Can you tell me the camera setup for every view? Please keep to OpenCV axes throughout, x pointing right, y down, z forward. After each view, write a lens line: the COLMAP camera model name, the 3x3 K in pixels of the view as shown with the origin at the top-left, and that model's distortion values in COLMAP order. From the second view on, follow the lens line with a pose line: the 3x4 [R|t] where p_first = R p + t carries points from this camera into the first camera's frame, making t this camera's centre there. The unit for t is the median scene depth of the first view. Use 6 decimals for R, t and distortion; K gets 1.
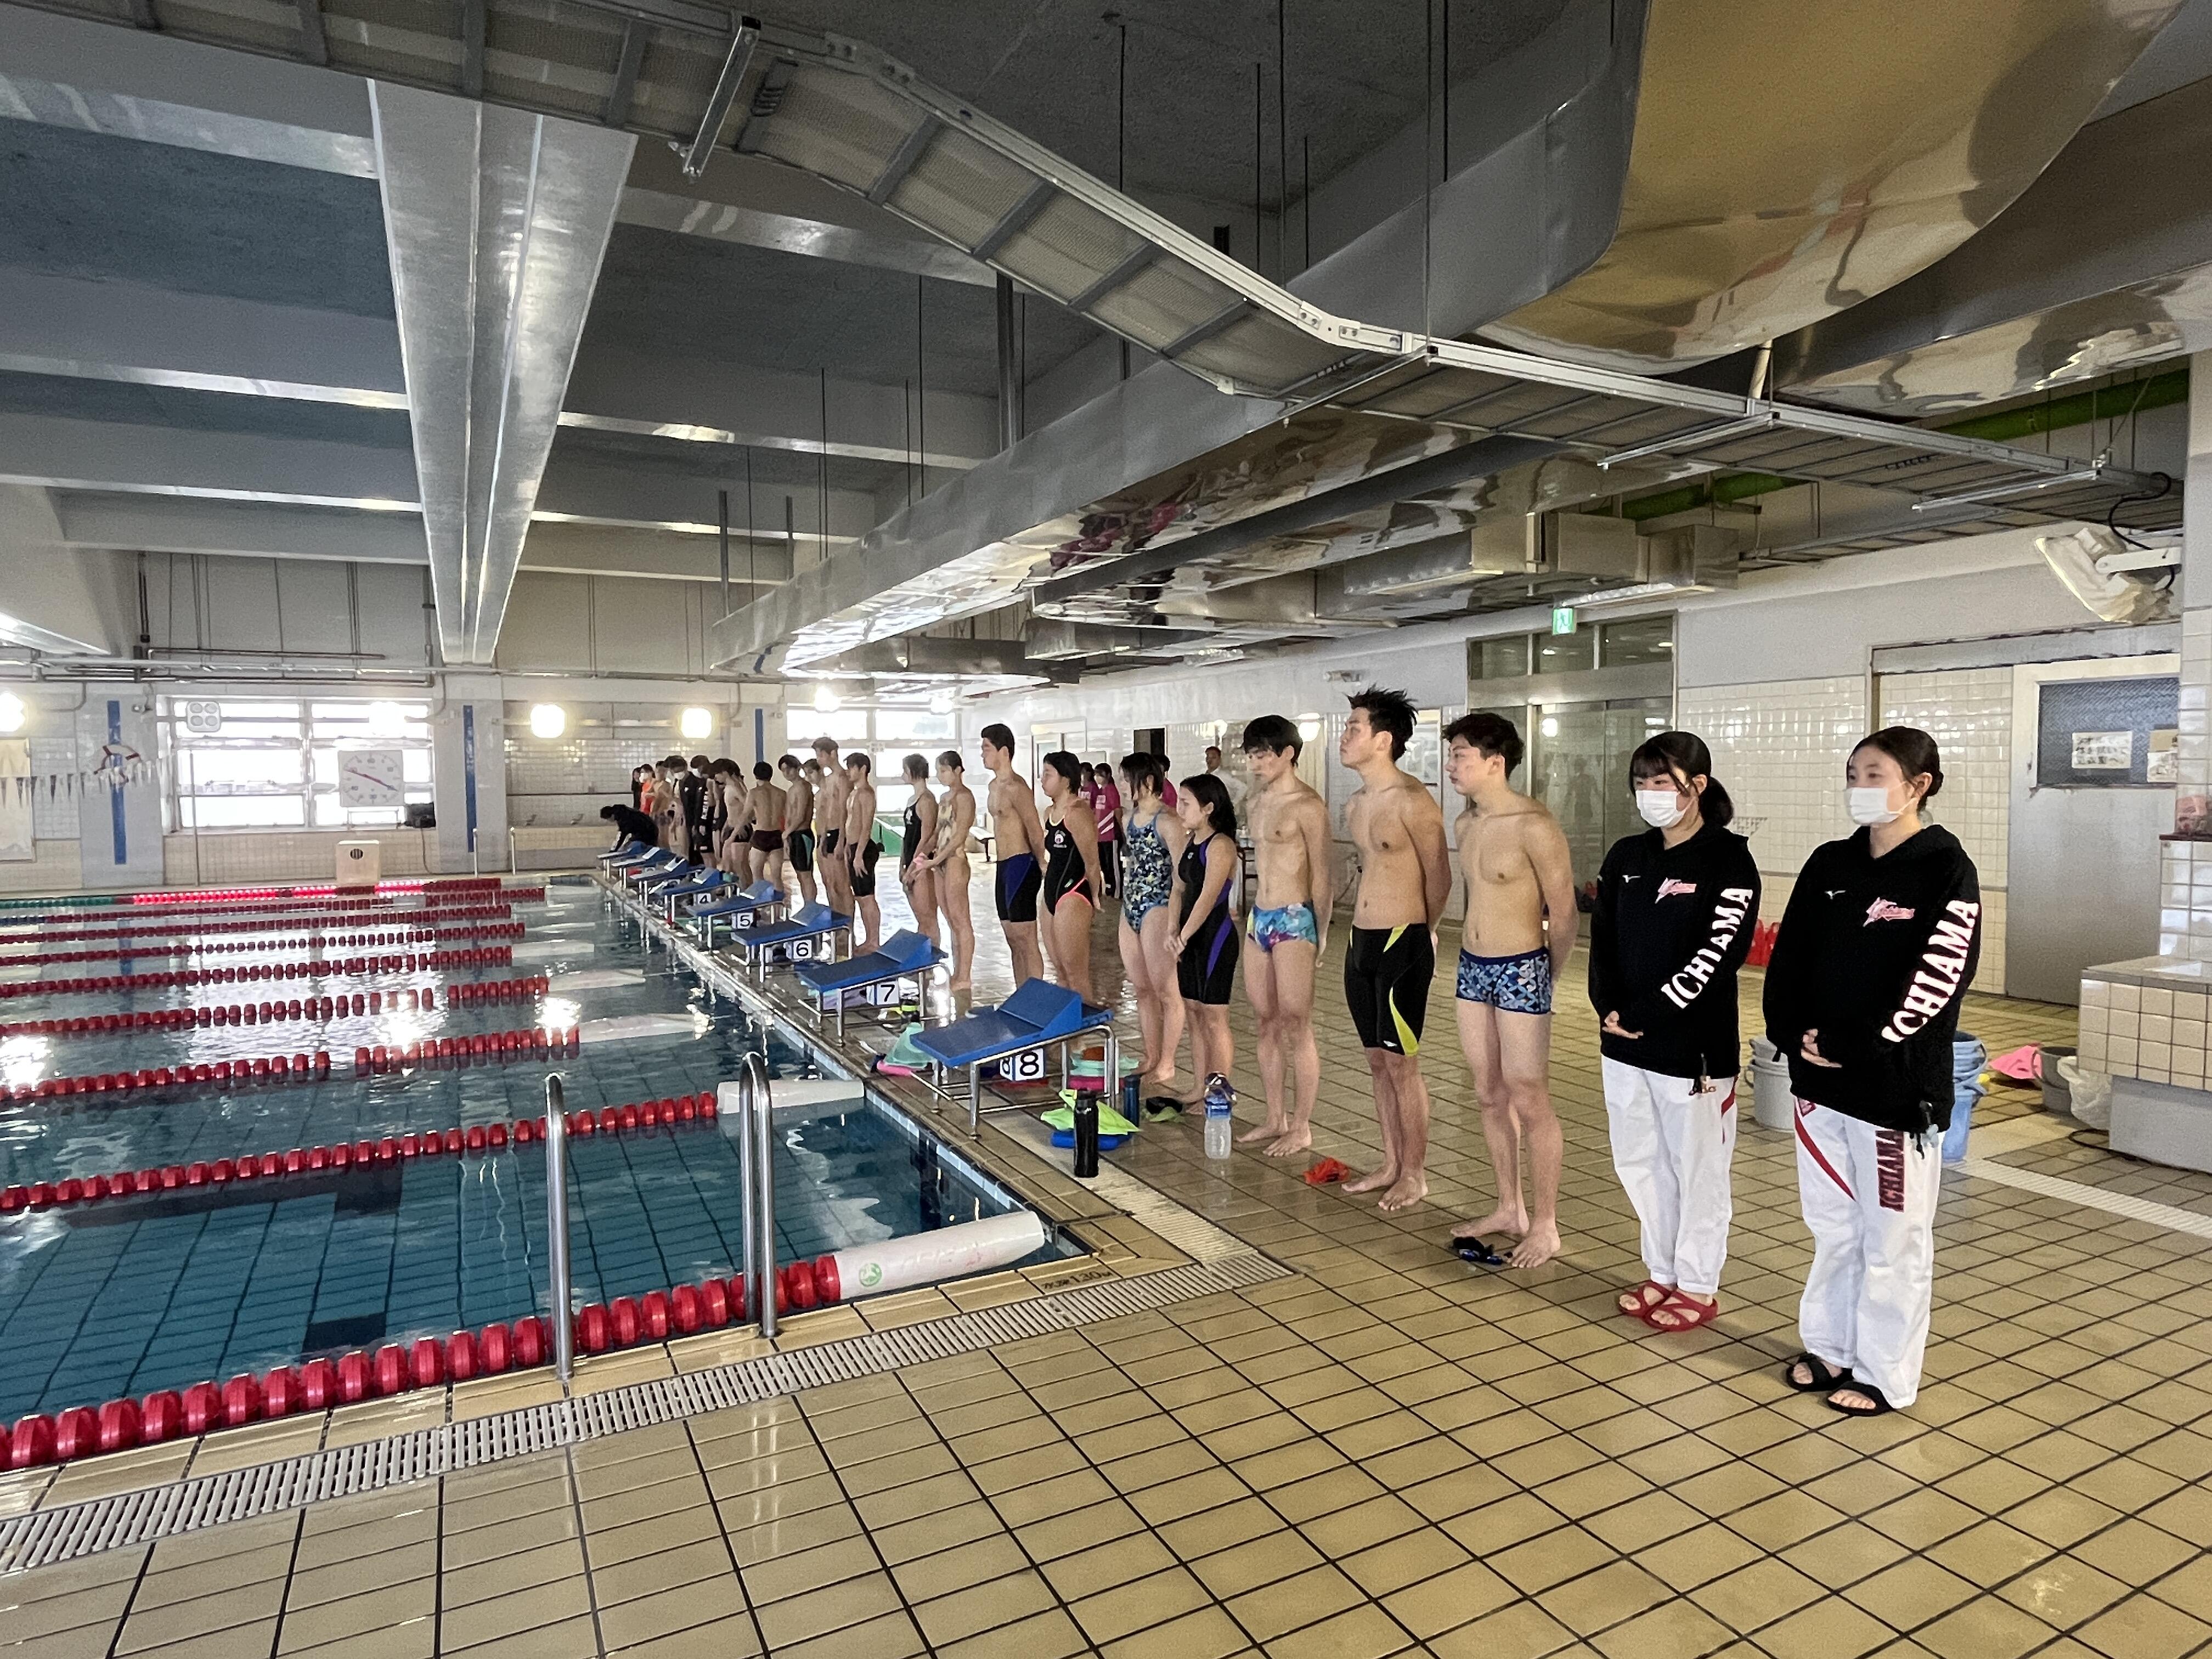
lens RADIAL K [[1261.0, 0, 1106.0], [0, 1261.0, 829.5], [0, 0, 1]] dist [0.005040, 0.000568]
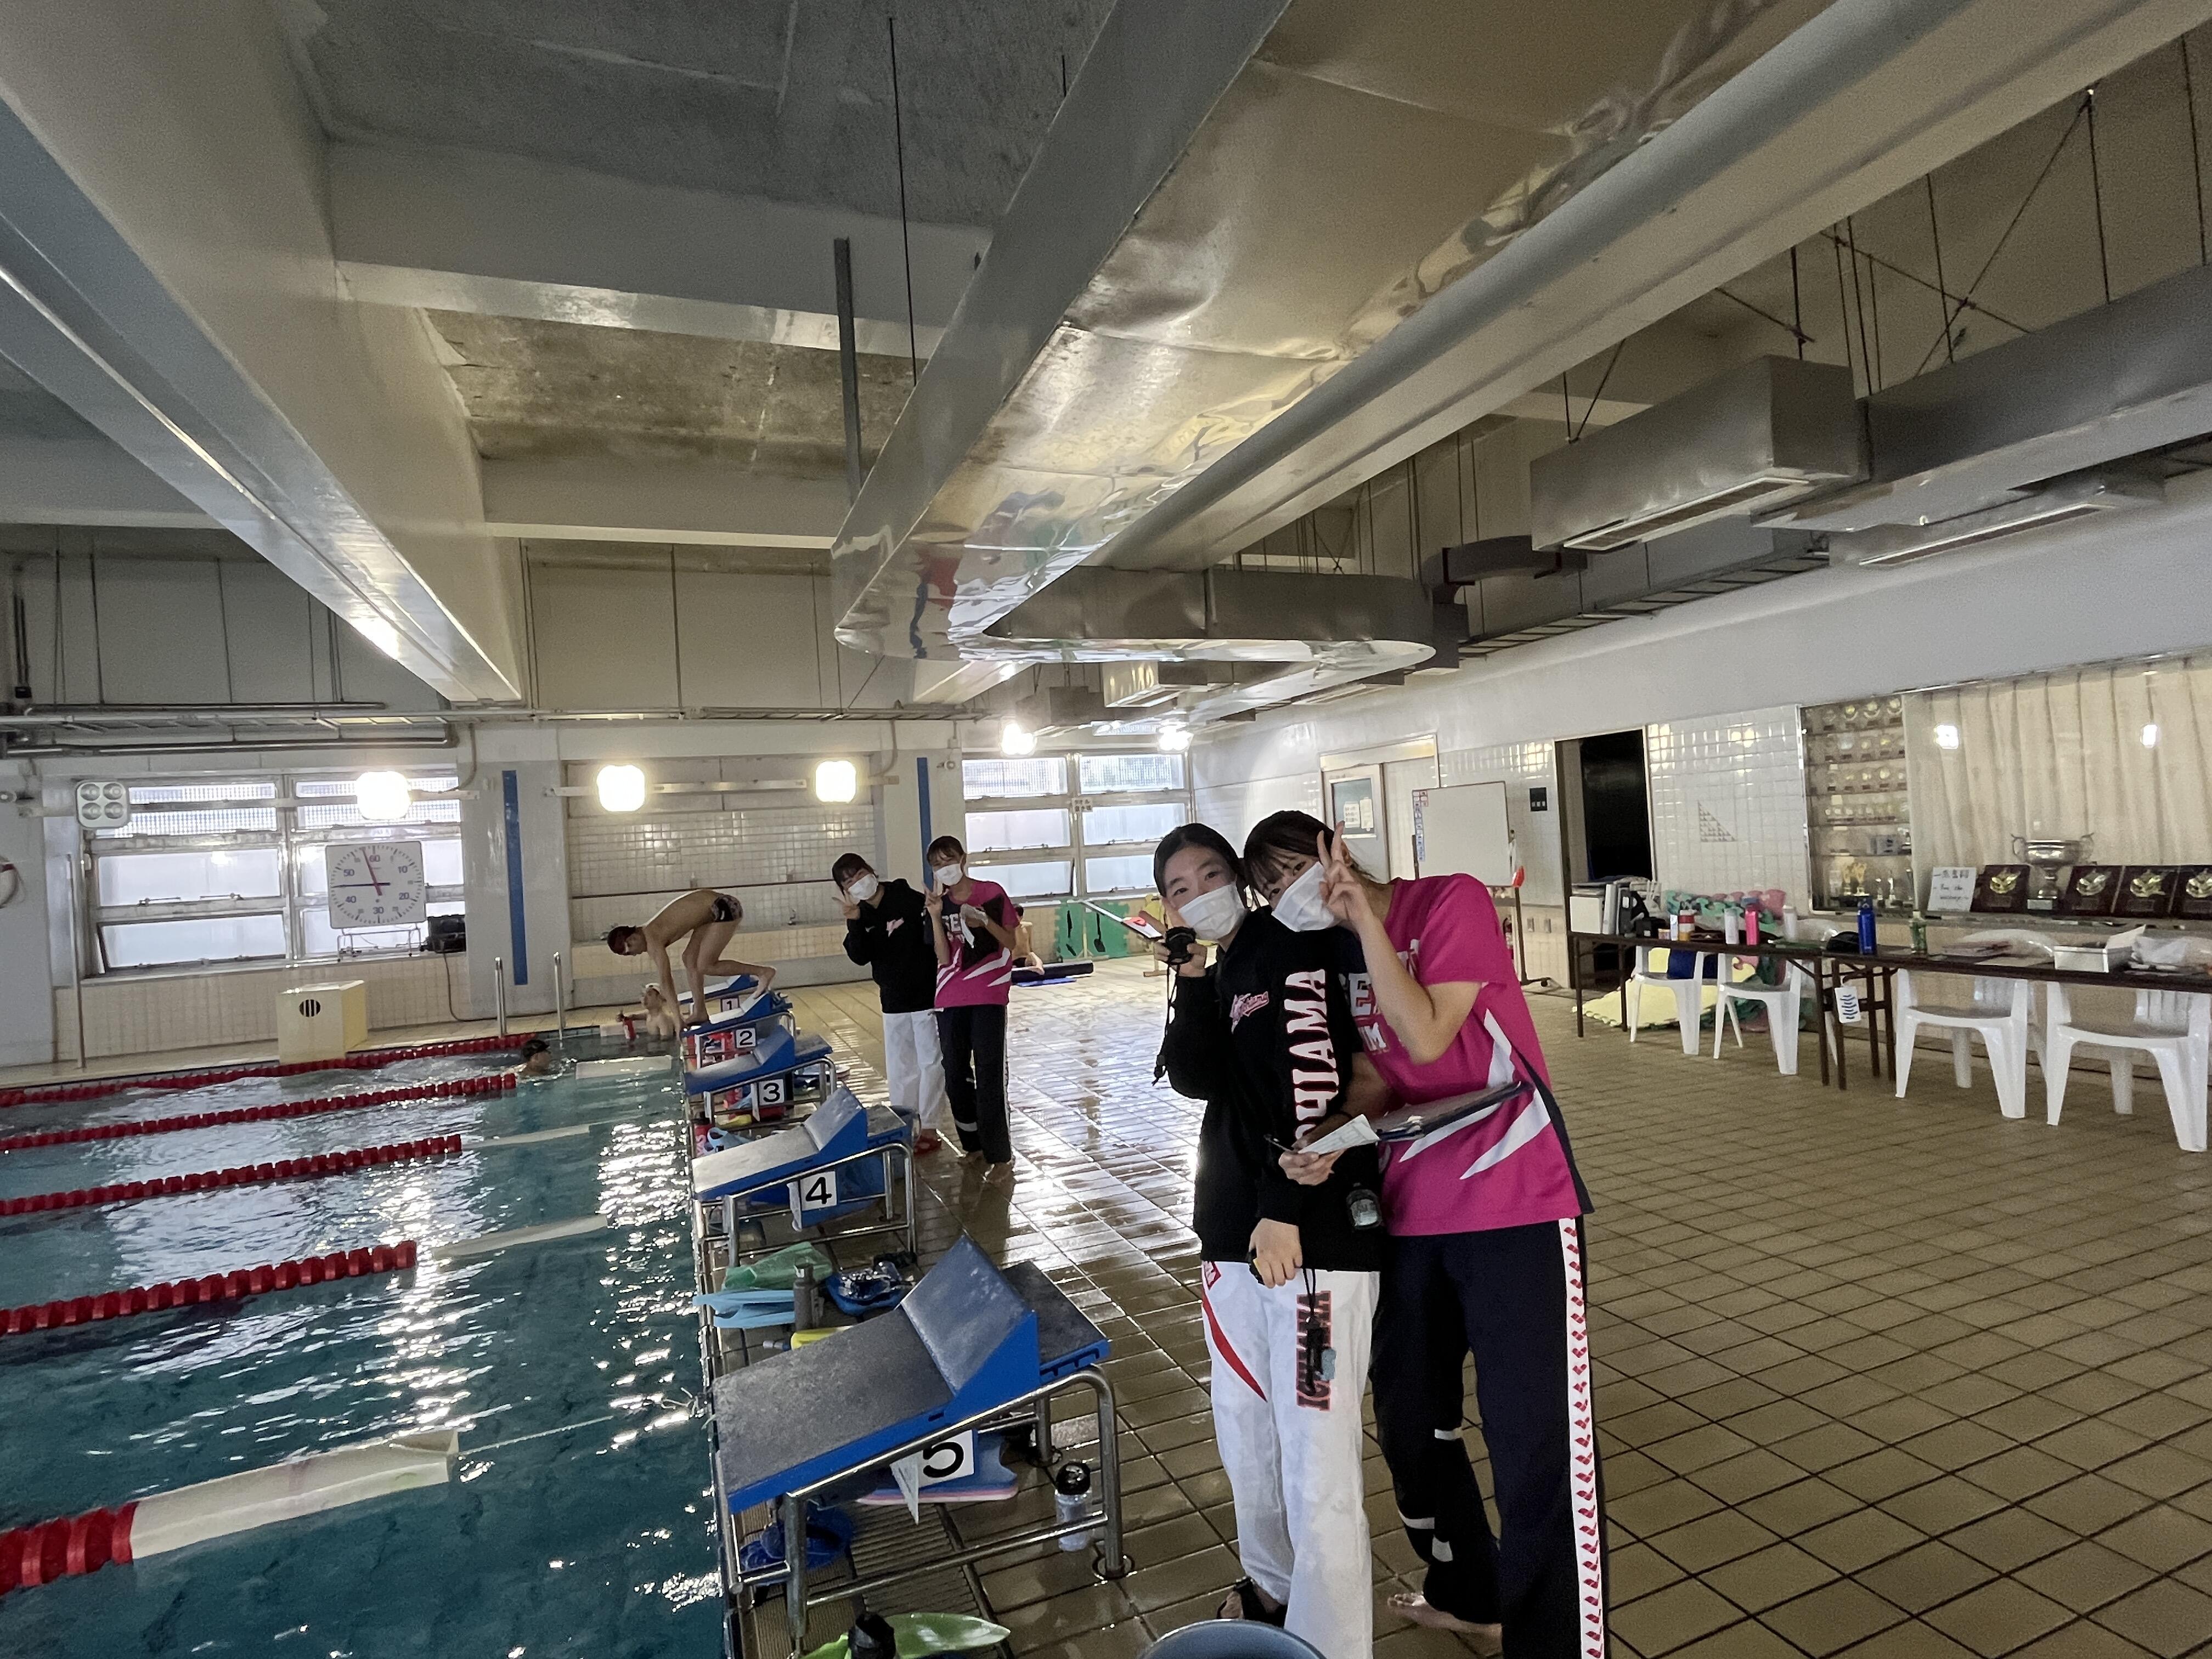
lens RADIAL K [[1132.5, 0, 1106.0], [0, 1132.5, 829.5], [0, 0, 1]] dist [-0.000691, 0.000229]
pose [[0.993917, -0.050244, -0.098000, -0.125697], [0.045500, 0.997709, -0.050060, -0.021077], [0.100291, 0.045297, 0.993927, 0.426135]]
